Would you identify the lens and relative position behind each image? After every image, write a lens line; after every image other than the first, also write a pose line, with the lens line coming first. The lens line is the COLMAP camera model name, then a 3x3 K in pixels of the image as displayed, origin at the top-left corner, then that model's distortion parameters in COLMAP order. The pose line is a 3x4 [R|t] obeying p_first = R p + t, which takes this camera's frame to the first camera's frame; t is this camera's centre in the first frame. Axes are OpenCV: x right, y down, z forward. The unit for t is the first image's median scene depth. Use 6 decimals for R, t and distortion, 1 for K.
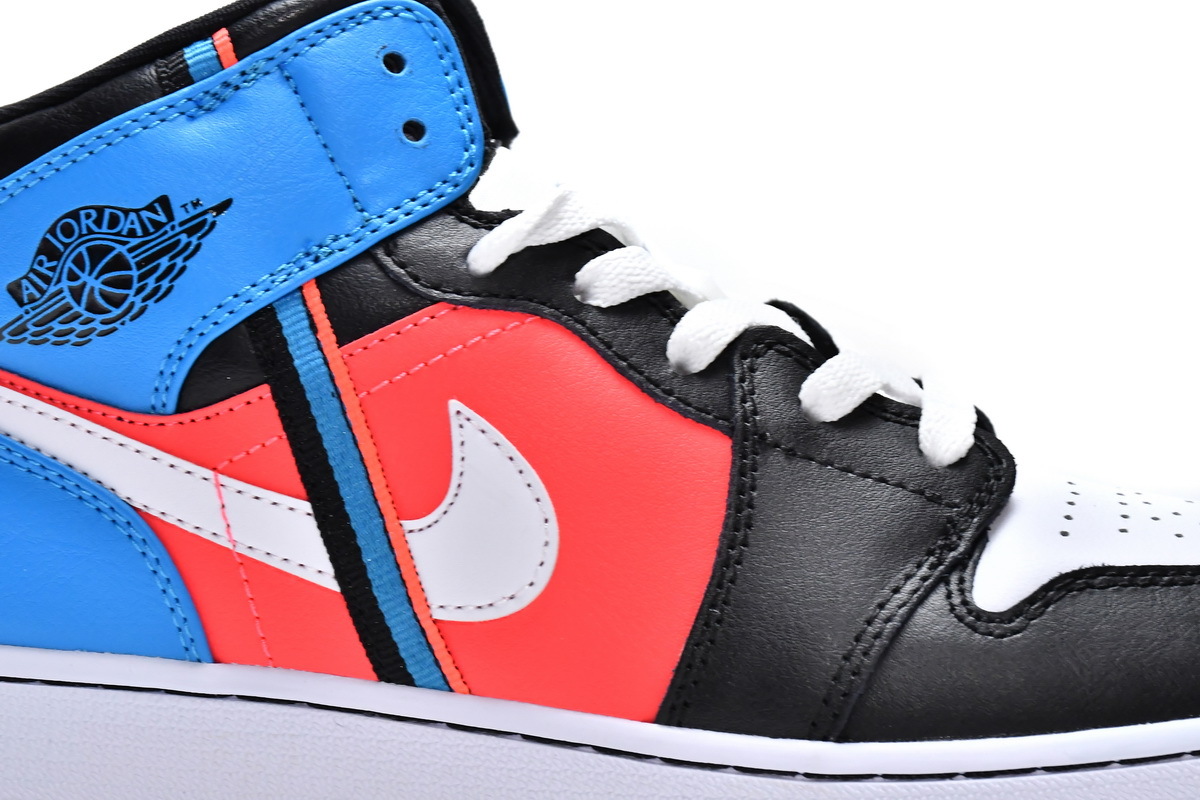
lens RADIAL K [[3690.4, 0, 598.2], [0, 3690.4, 397.5], [0, 0, 1]] dist [0.030637, 0.000000]
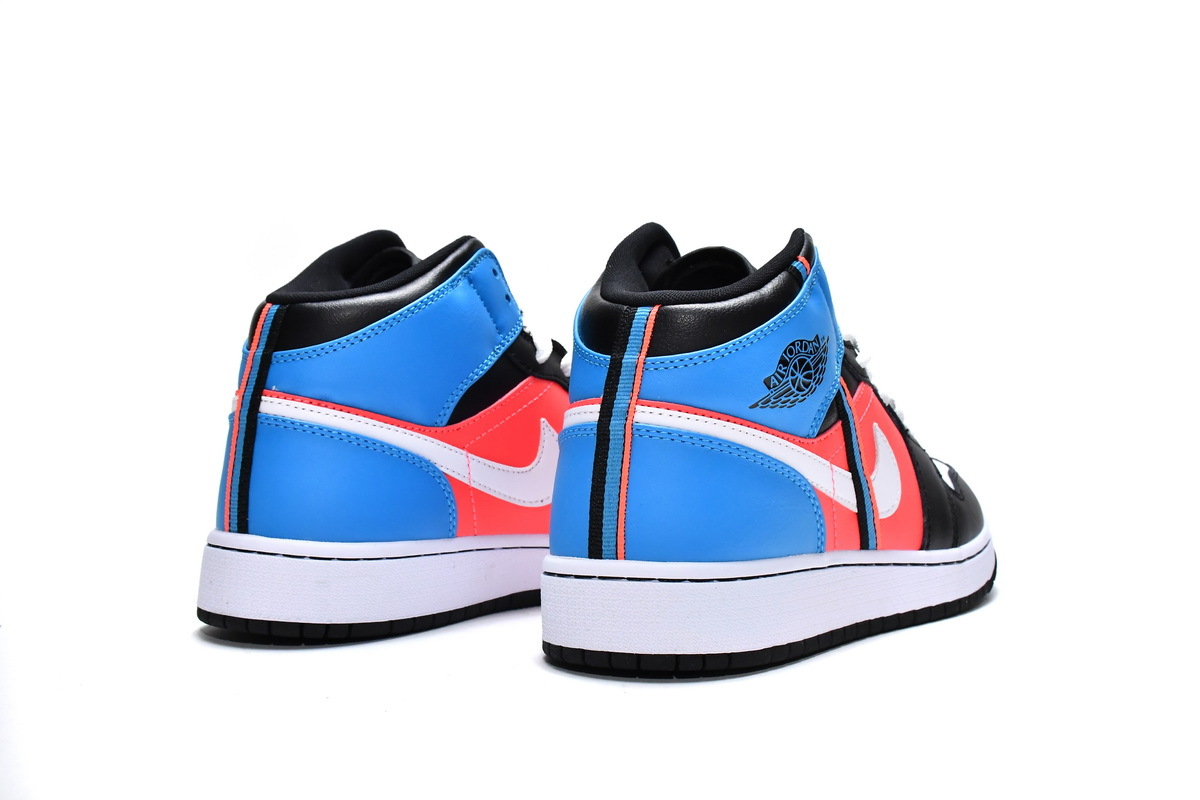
lens RADIAL K [[1587.7, 0, 600.4], [0, 1587.7, 398.0], [0, 0, 1]] dist [-0.007301, 0.000000]
pose [[0.527562, -0.055583, 0.847696, -0.945703], [0.004308, 0.998019, 0.062759, -0.075286], [-0.849506, -0.029458, 0.526757, 0.627200]]
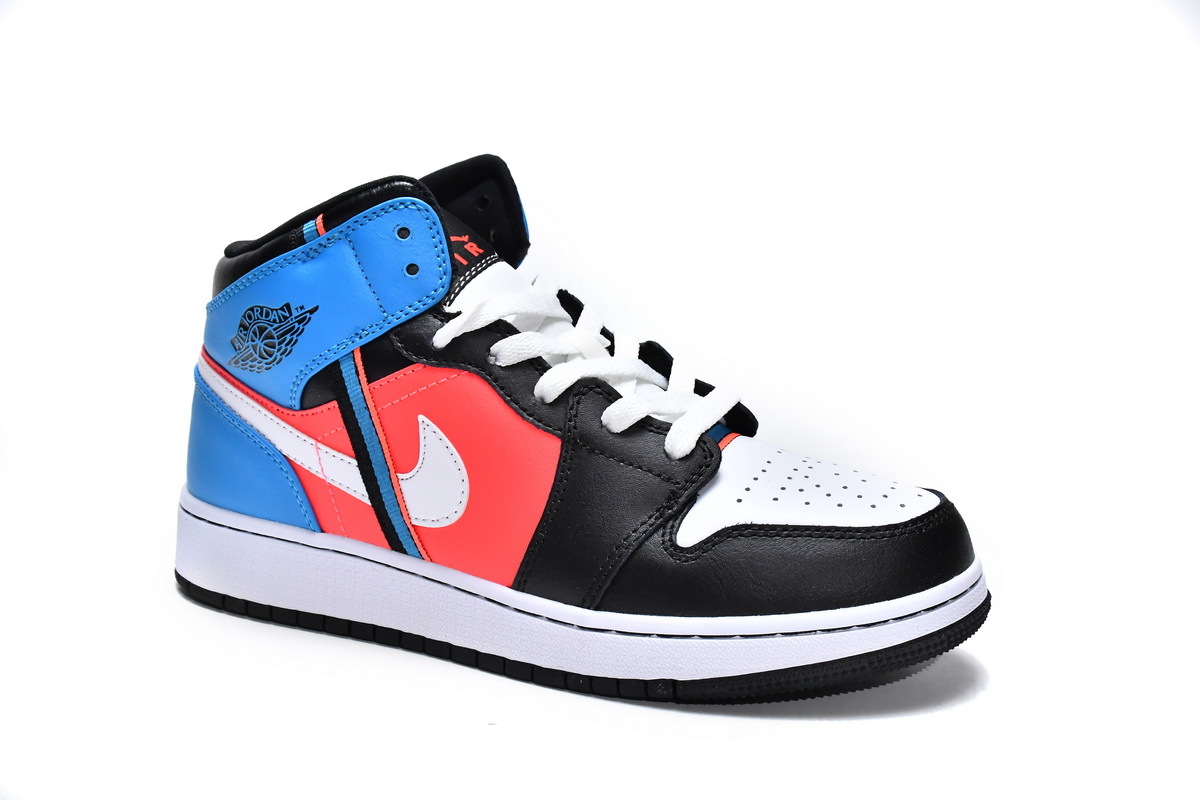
lens RADIAL K [[1587.7, 0, 603.0], [0, 1587.7, 408.0], [0, 0, 1]] dist [-0.007301, 0.000000]
pose [[0.943855, 0.062670, -0.324361, 0.319689], [0.003624, 0.979818, 0.199858, -0.168314], [0.330340, -0.189813, 0.924579, 0.258588]]
